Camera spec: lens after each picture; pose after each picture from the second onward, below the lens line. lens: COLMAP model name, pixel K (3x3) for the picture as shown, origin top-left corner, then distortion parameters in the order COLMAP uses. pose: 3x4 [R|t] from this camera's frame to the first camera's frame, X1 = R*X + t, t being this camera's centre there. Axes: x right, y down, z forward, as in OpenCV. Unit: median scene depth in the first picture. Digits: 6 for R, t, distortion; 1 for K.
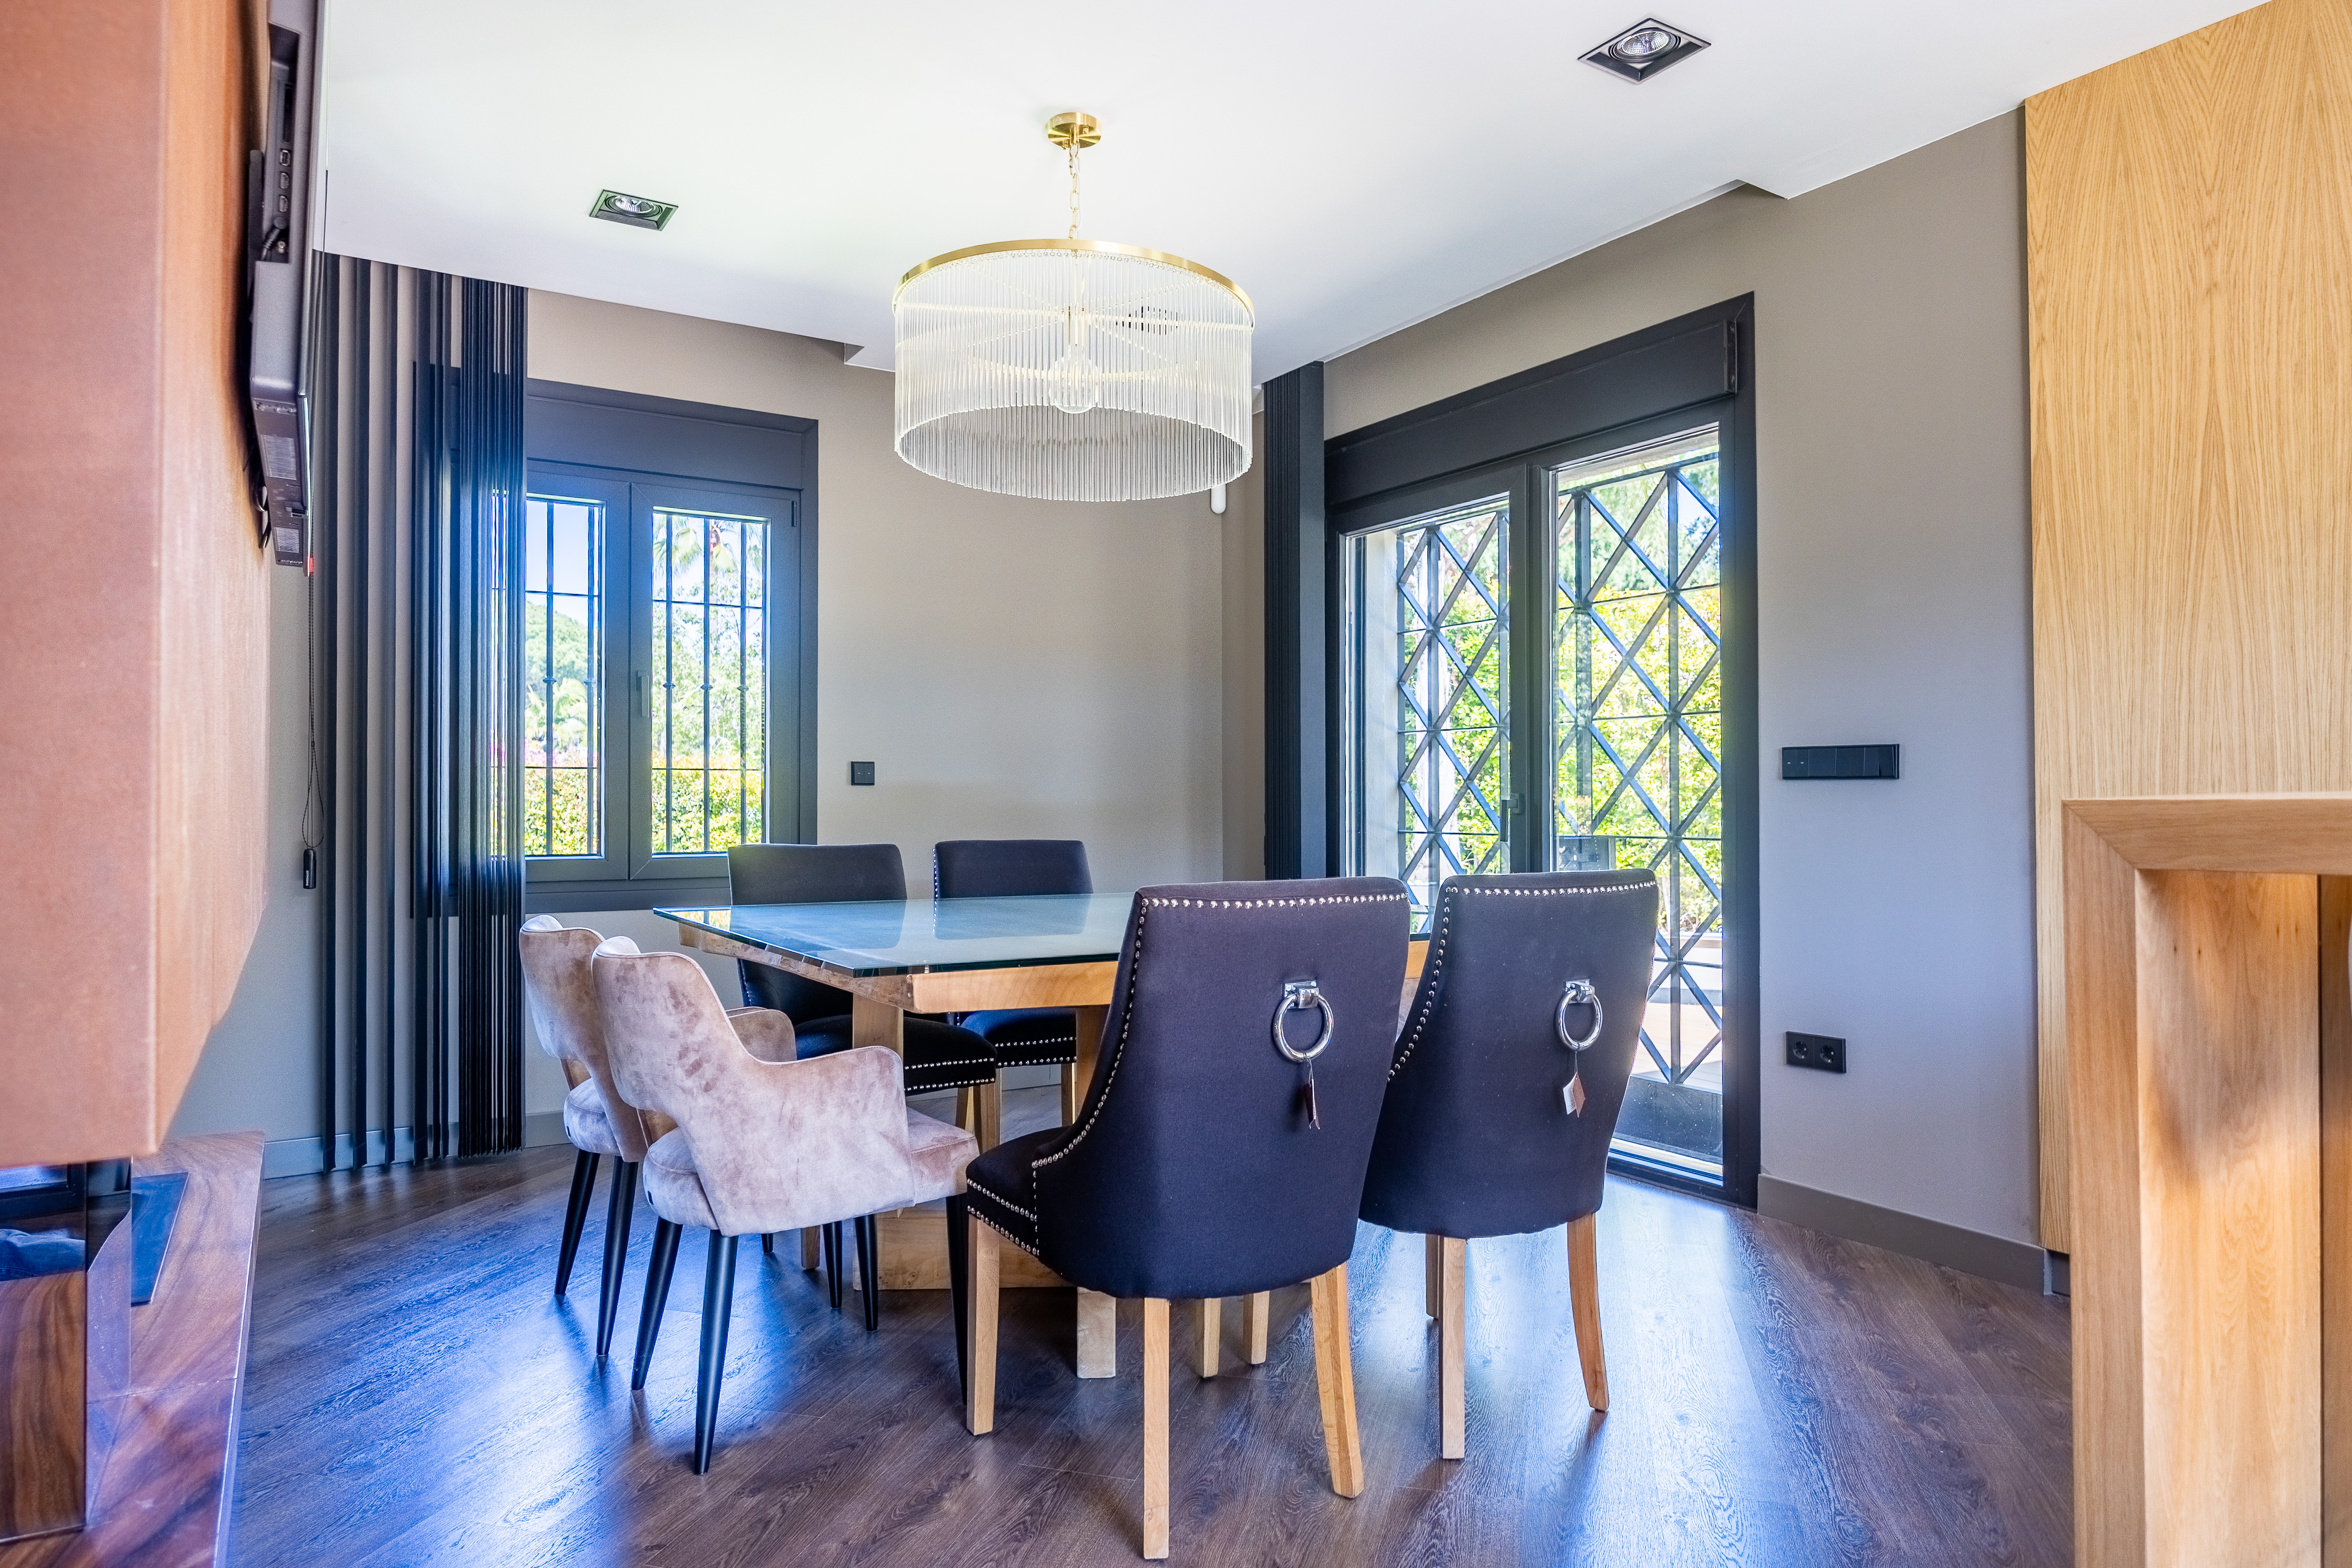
lens RADIAL K [[1374.7, 0, 1195.8], [0, 1374.7, 783.3], [0, 0, 1]] dist [-0.019647, 0.006237]
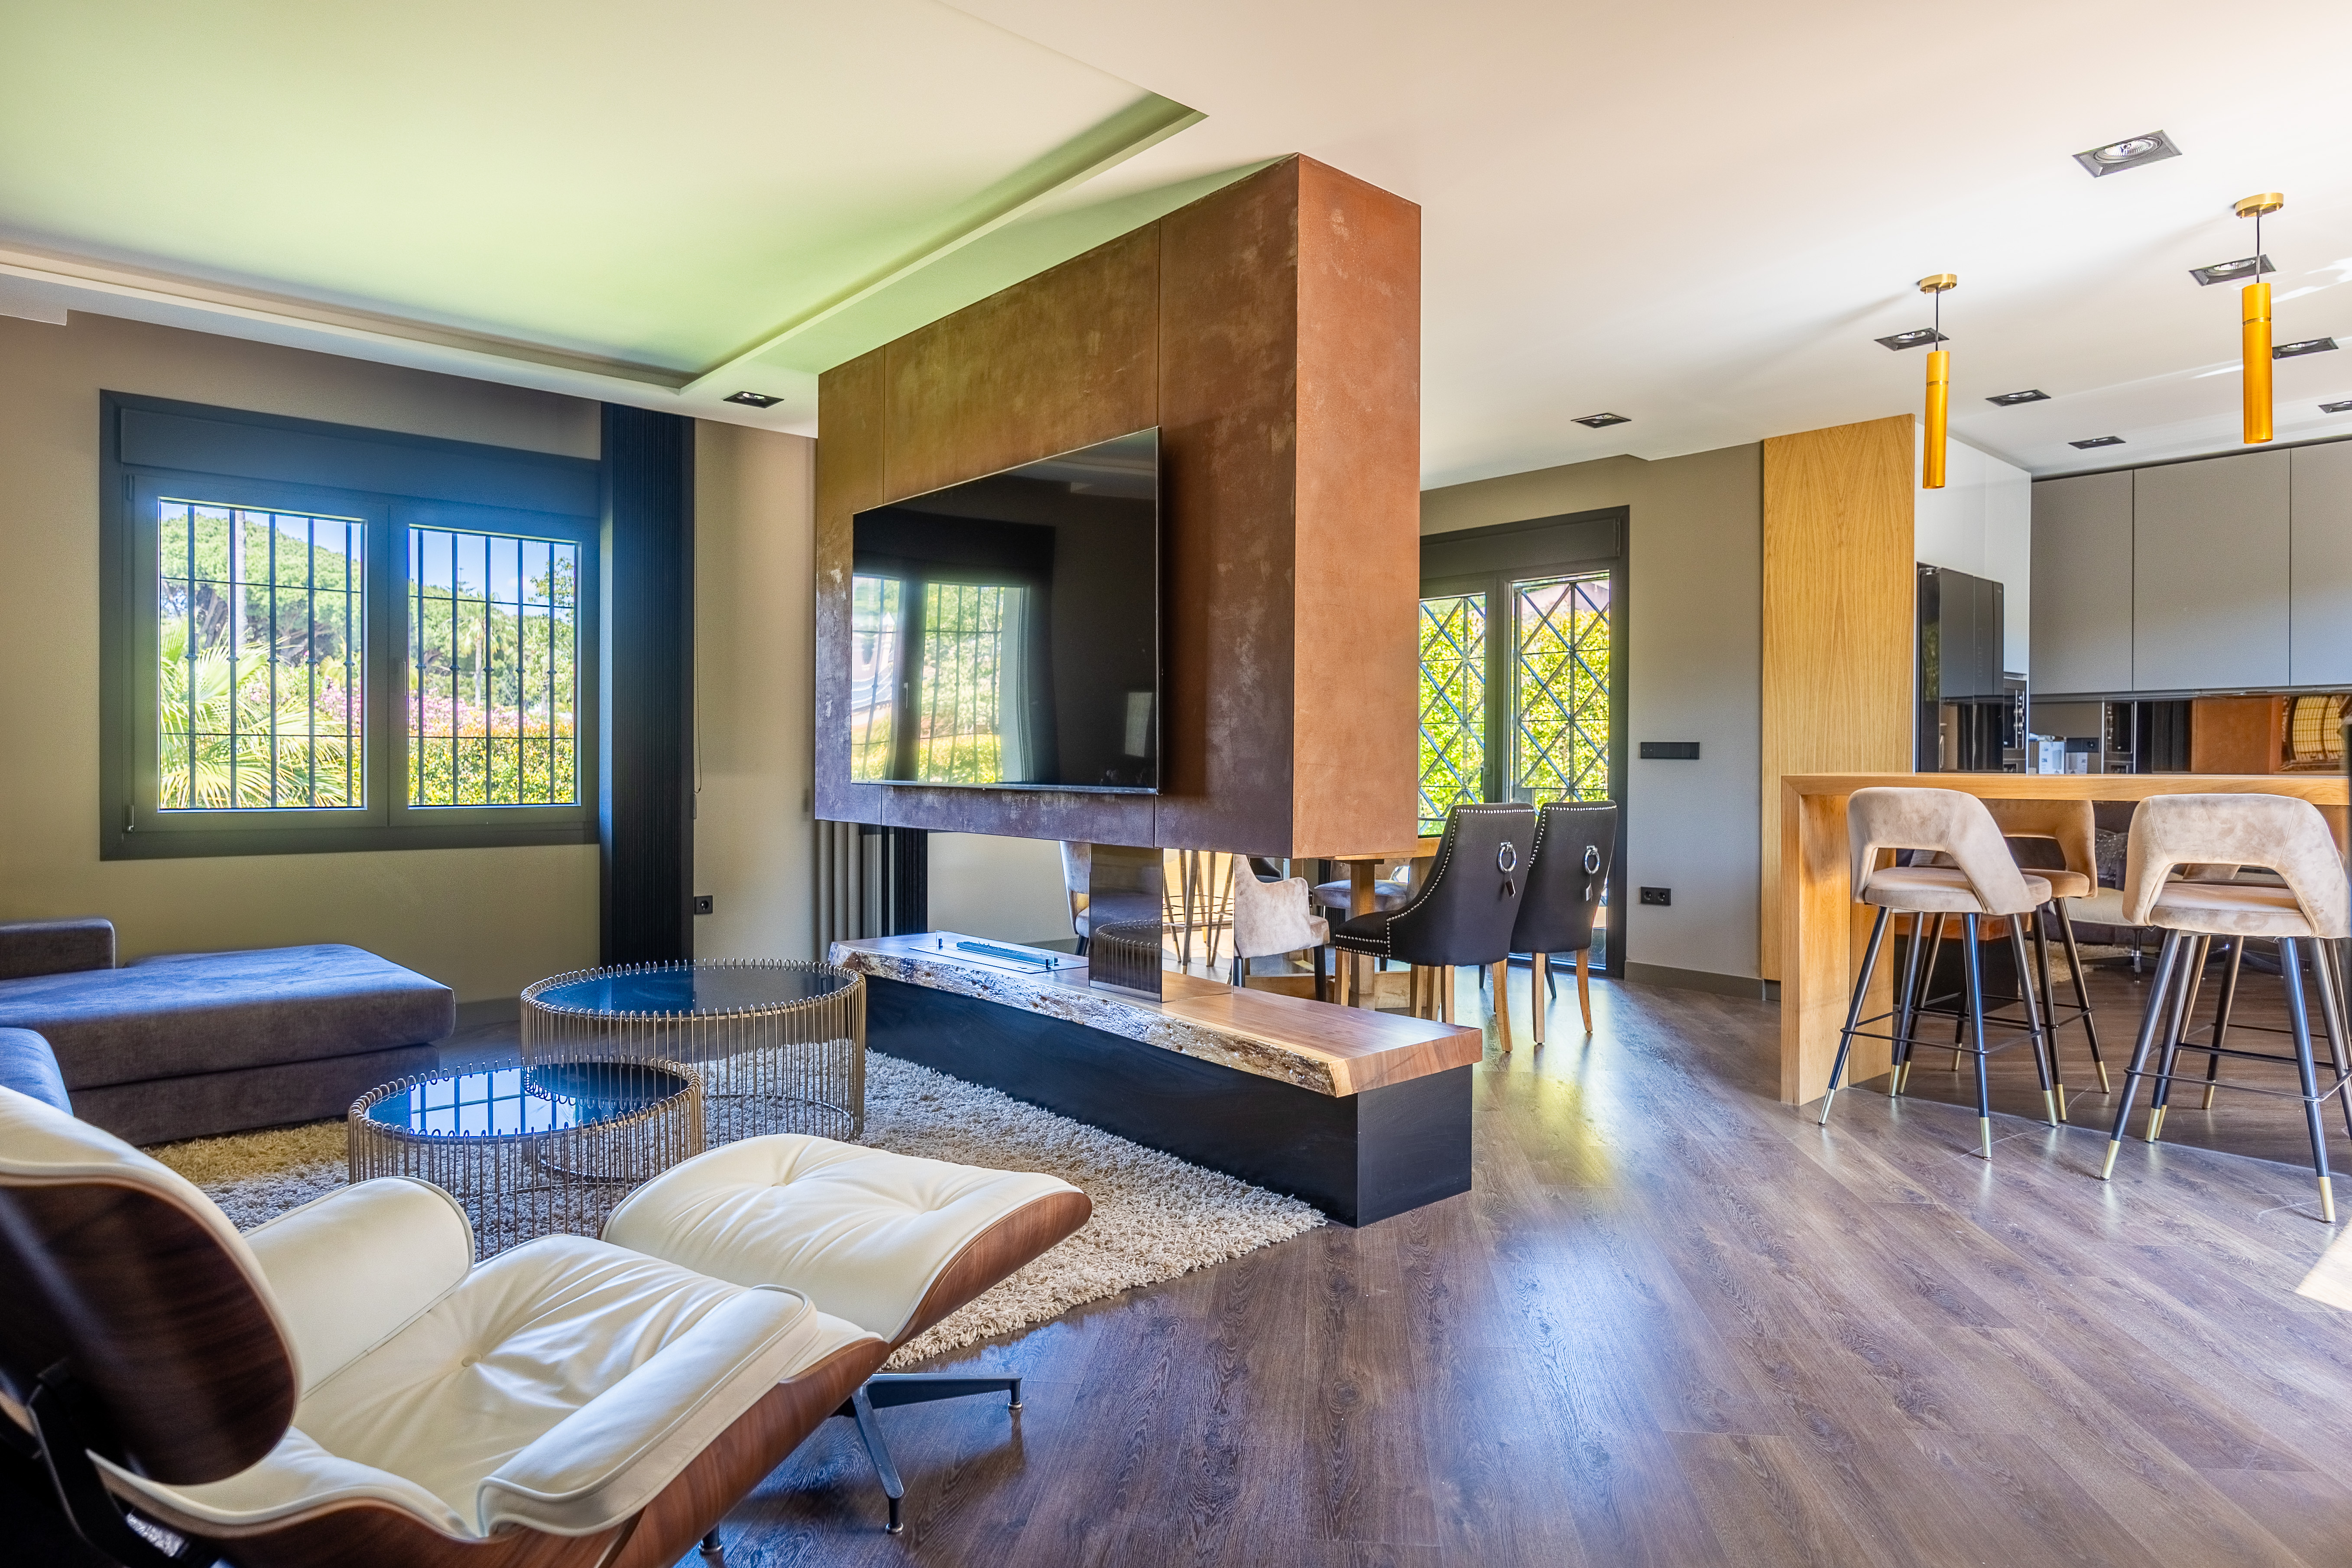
lens RADIAL K [[1374.7, 0, 1174.7], [0, 1374.7, 776.5], [0, 0, 1]] dist [-0.019647, 0.006237]
pose [[0.986344, 0.003273, 0.164666, -0.646916], [-0.007866, 0.999598, 0.027247, -0.029225], [-0.164510, -0.028170, 0.985973, -0.965923]]
